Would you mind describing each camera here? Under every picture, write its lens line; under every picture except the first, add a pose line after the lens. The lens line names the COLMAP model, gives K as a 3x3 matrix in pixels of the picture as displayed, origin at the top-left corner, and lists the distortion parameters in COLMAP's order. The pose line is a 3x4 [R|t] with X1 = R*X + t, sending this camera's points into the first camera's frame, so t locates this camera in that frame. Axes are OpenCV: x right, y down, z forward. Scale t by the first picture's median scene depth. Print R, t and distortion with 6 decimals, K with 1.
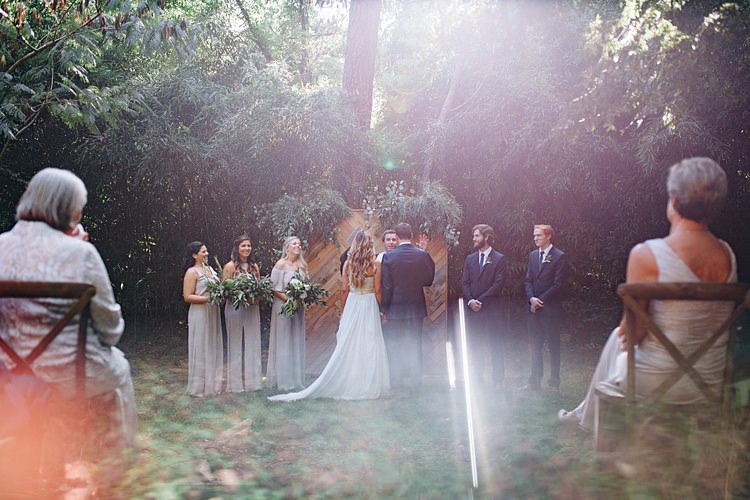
lens RADIAL K [[729.1, 0, 376.0], [0, 729.1, 273.0], [0, 0, 1]] dist [-0.002402, -0.016528]
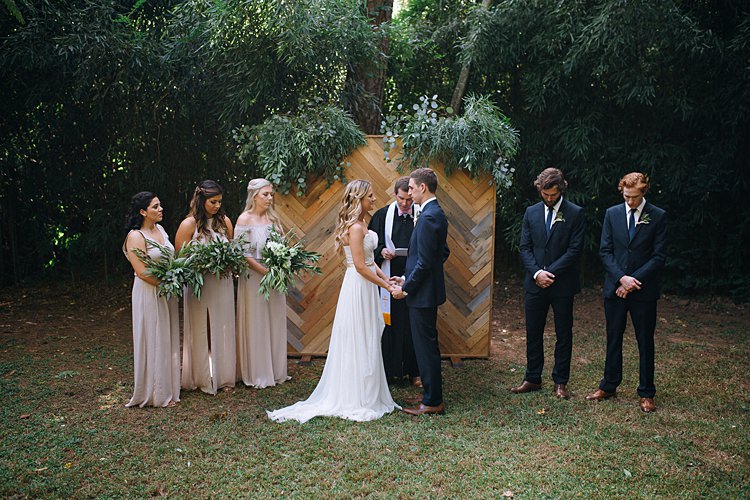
lens RADIAL K [[759.3, 0, 375.0], [0, 759.3, 250.0], [0, 0, 1]] dist [0.005803, 0.008925]
pose [[0.999581, 0.011825, -0.026424, -0.002808], [-0.009039, 0.994623, 0.103168, -0.052678], [0.027502, -0.102886, 0.994313, 0.237421]]
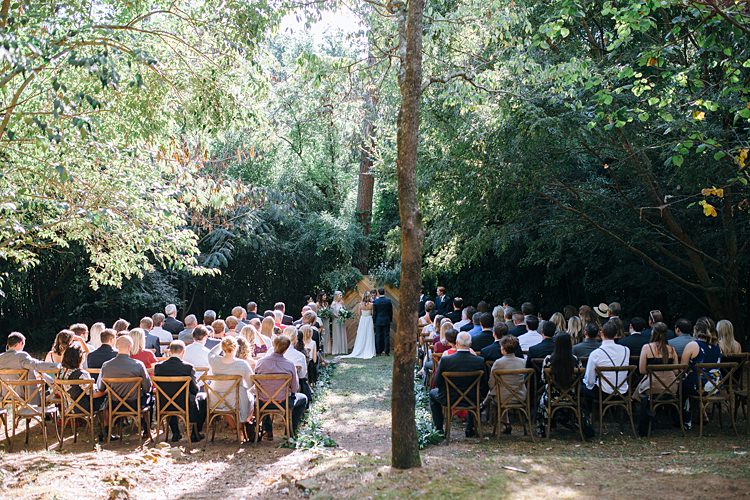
lens RADIAL K [[759.3, 0, 375.0], [0, 759.3, 250.0], [0, 0, 1]] dist [0.005803, 0.008925]
pose [[0.999714, -0.011717, 0.020856, -0.047913], [0.012177, 0.999682, -0.022091, -0.118678], [-0.020590, 0.022339, 0.999538, -1.414674]]
